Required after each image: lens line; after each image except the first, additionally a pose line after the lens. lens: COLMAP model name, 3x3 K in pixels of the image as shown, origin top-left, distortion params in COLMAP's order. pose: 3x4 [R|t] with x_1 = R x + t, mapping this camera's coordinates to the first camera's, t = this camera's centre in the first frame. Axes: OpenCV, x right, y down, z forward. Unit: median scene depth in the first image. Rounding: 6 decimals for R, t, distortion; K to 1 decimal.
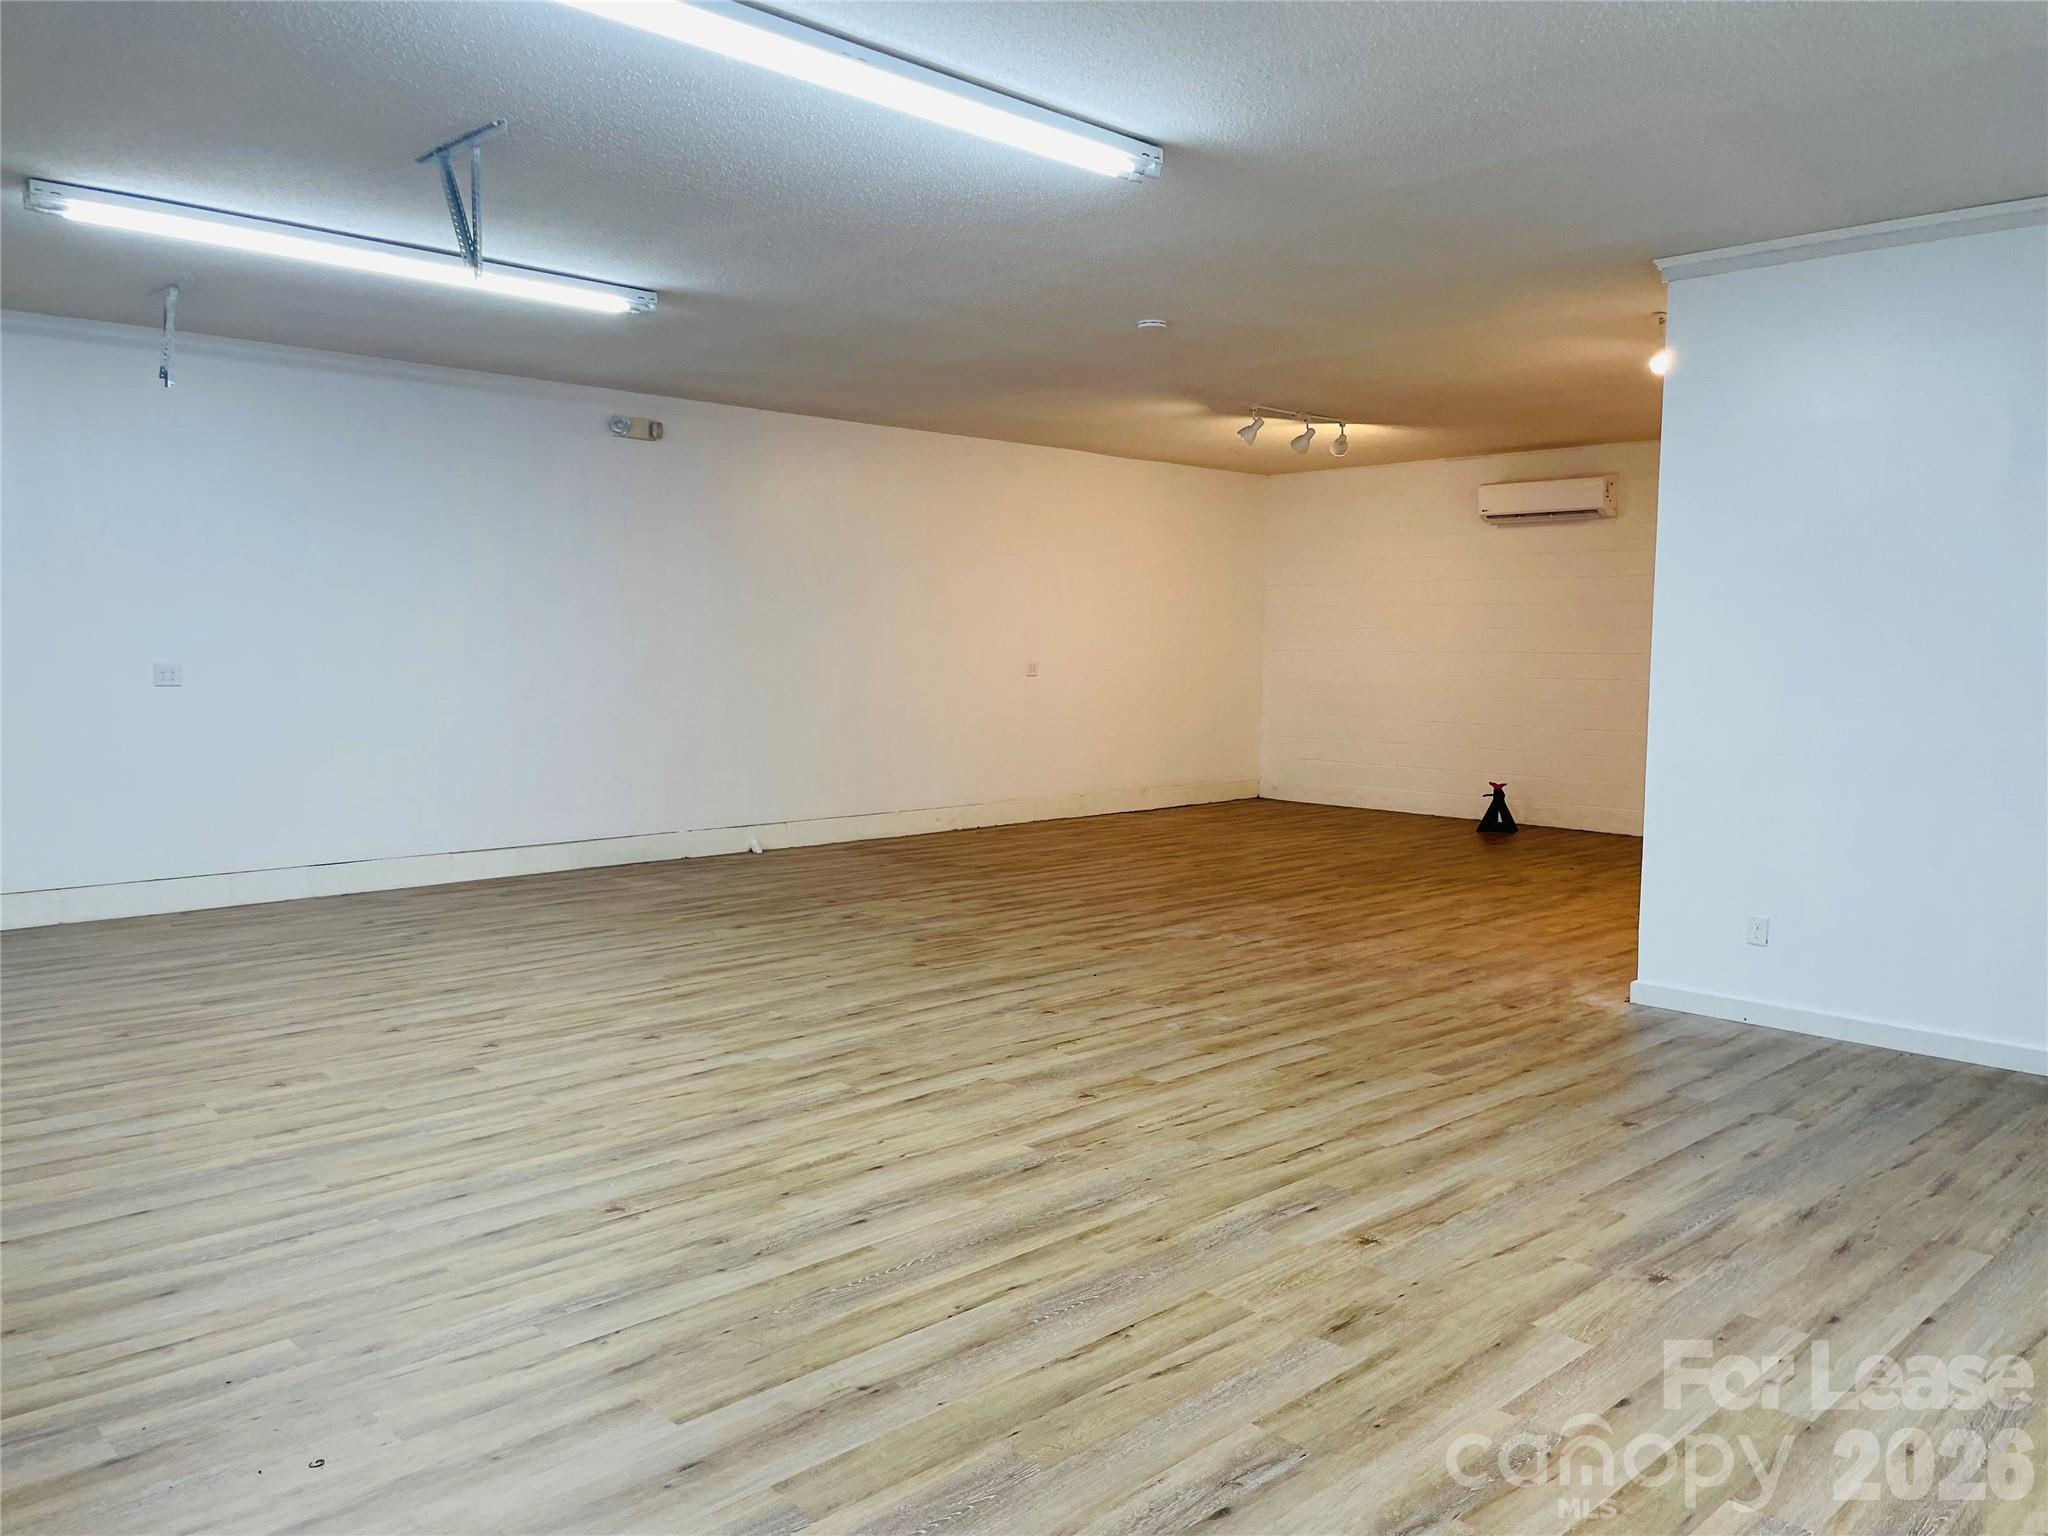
lens RADIAL K [[1549.5, 0, 1024.0], [0, 1549.5, 768.0], [0, 0, 1]] dist [0.117508, -0.169067]
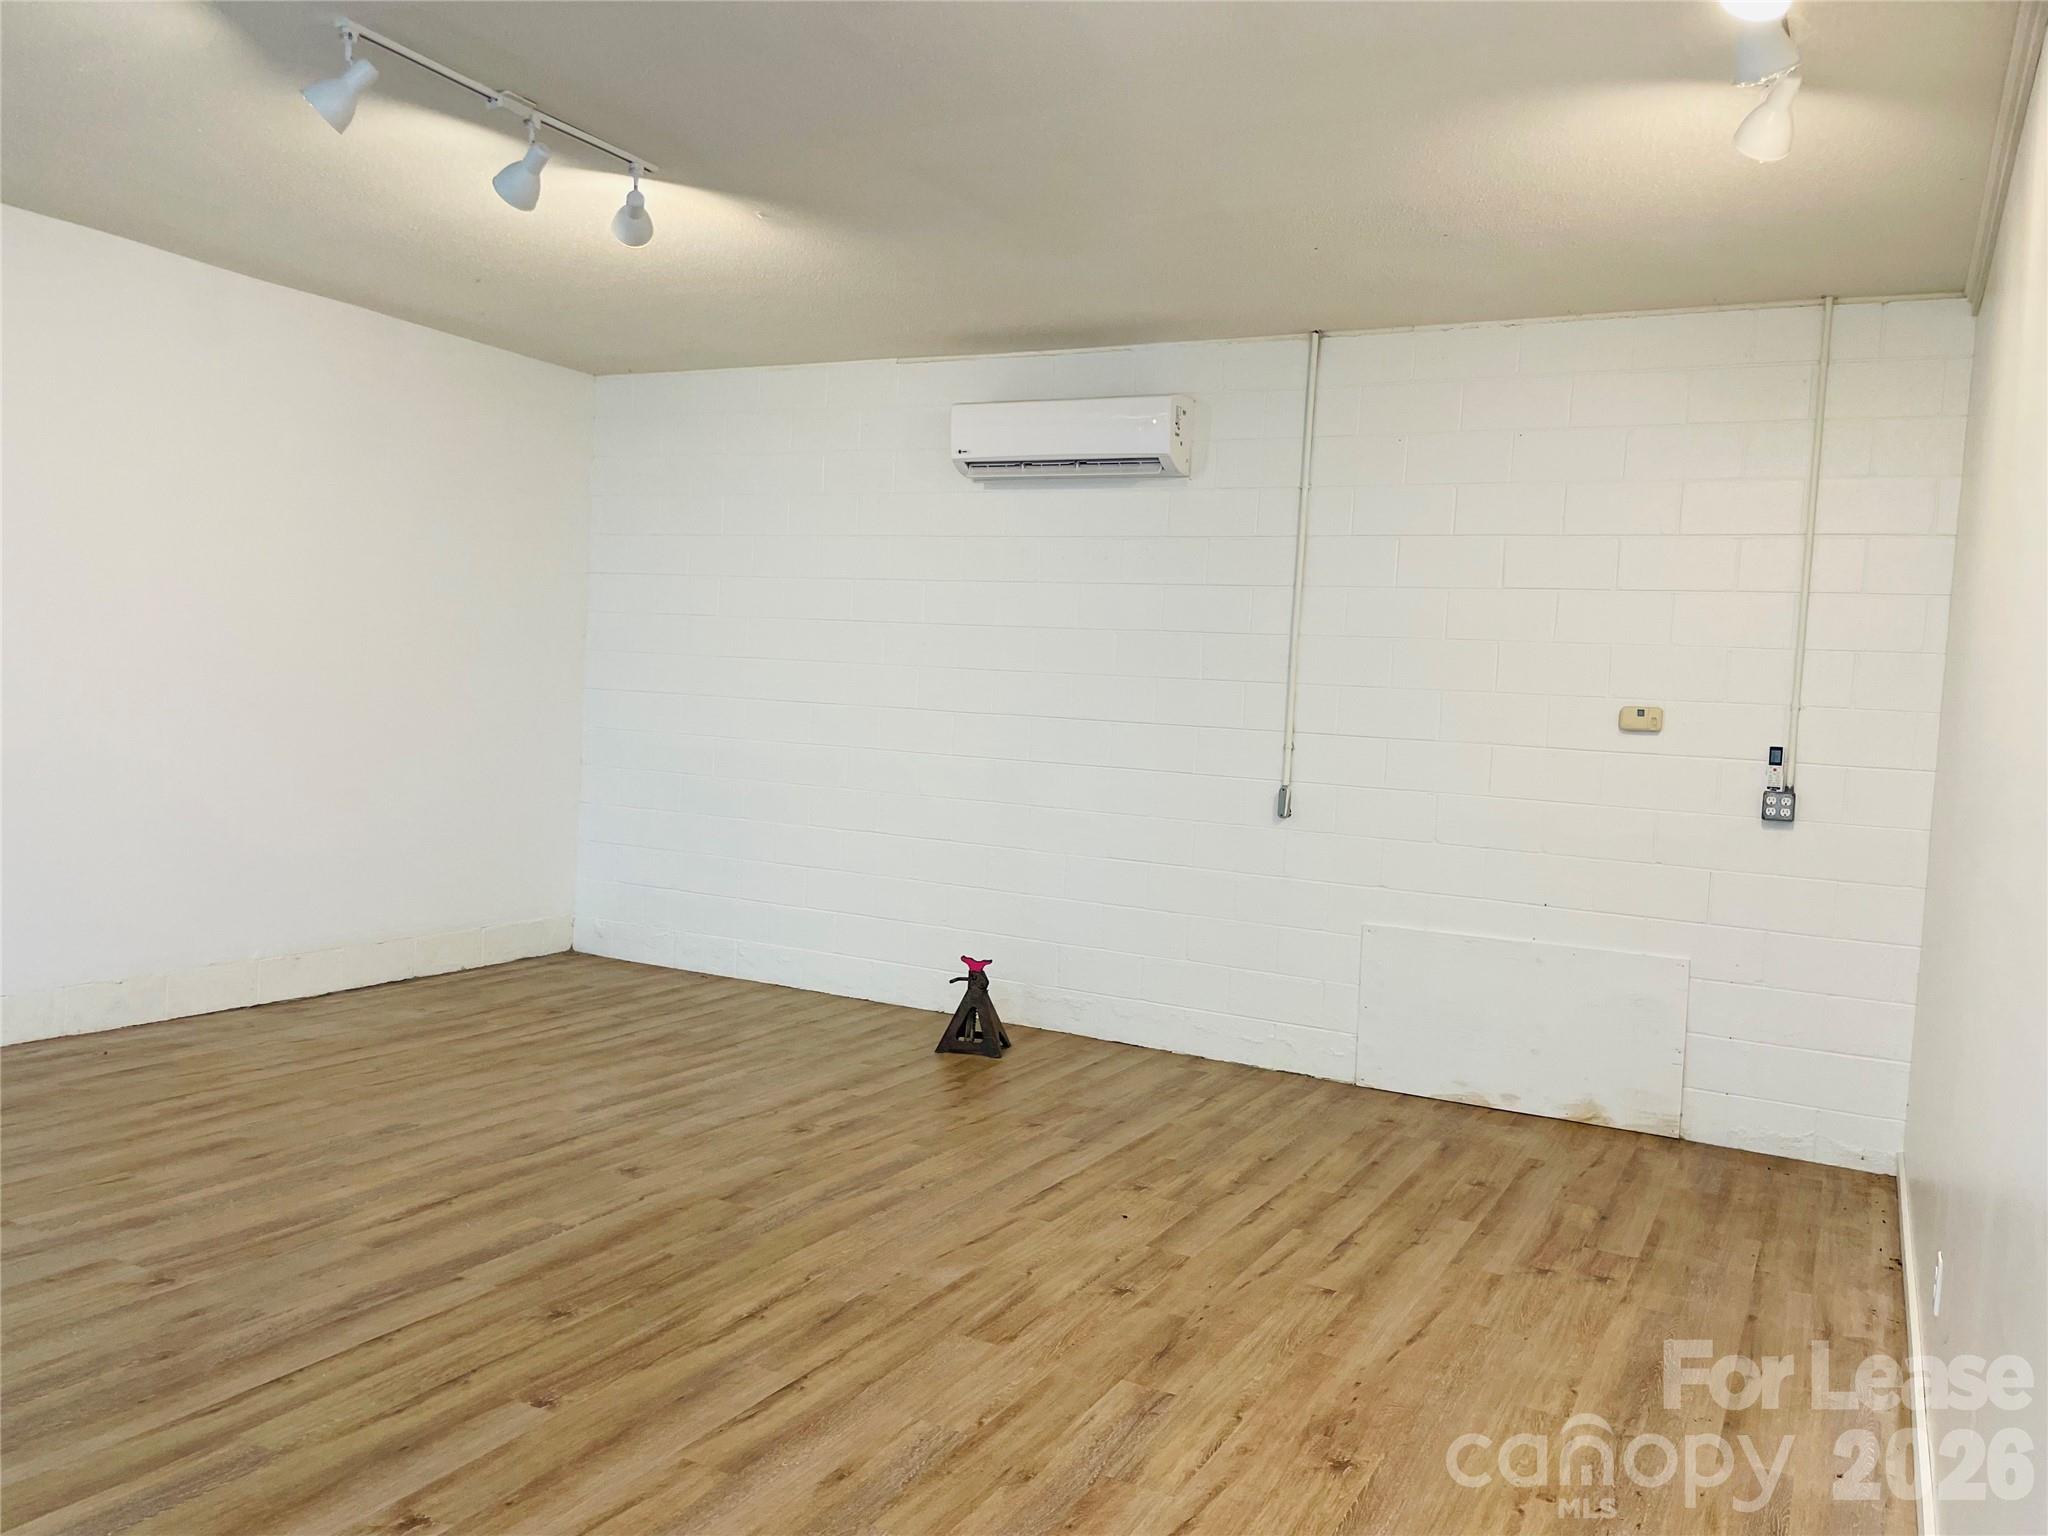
lens RADIAL K [[1549.5, 0, 1024.0], [0, 1549.5, 768.0], [0, 0, 1]] dist [0.117508, -0.169067]
pose [[0.951324, 0.023163, 0.307320, 0.152676], [-0.019251, 0.999691, -0.015756, -0.047264], [-0.307590, 0.009073, 0.951476, 0.485857]]
